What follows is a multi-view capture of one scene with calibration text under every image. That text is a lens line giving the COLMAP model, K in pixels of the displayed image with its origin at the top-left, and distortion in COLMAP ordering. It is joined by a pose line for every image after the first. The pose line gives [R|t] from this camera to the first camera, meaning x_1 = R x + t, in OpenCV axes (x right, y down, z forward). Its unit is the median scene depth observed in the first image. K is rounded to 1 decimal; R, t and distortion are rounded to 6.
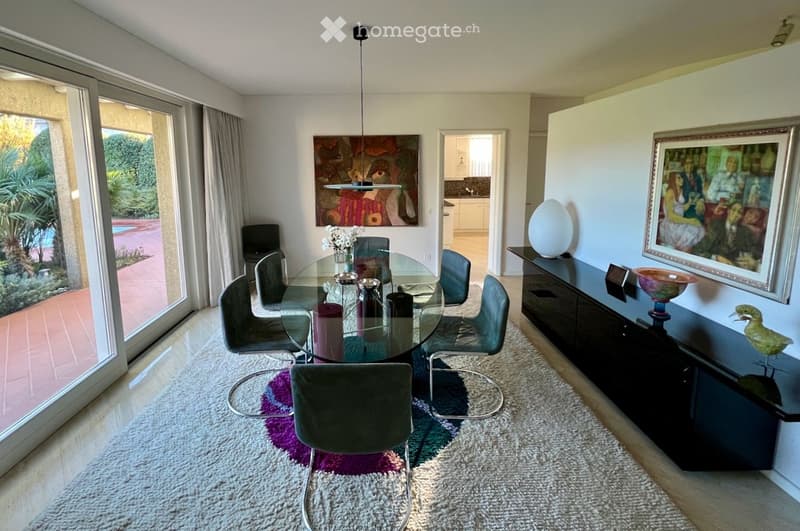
lens RADIAL K [[516.1, 0, 400.0], [0, 516.1, 265.5], [0, 0, 1]] dist [-0.000284, -0.000202]
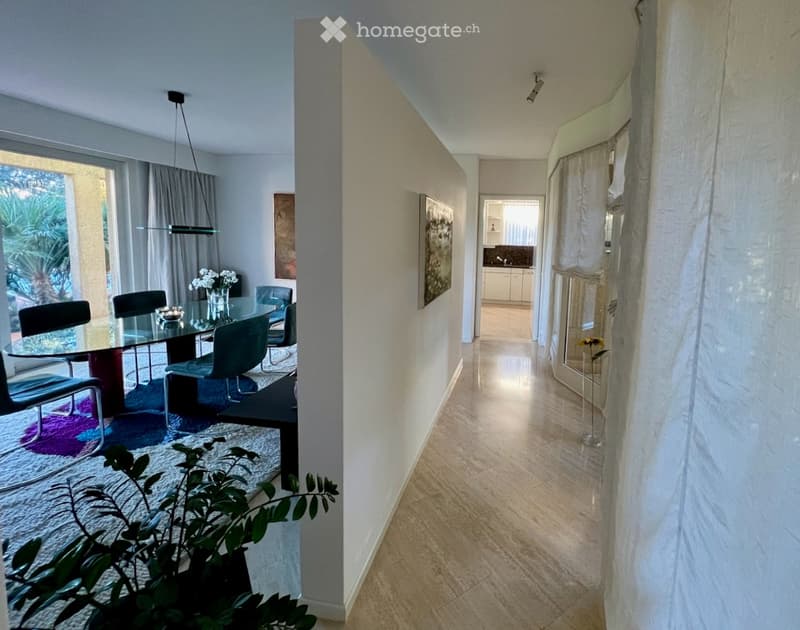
lens RADIAL K [[559.4, 0, 400.0], [0, 559.4, 315.0], [0, 0, 1]] dist [0.002899, 0.001533]
pose [[0.966088, 0.074643, -0.247188, 0.383605], [-0.087484, 0.995307, -0.041364, 0.022884], [0.242940, 0.061586, 0.968084, -0.034294]]
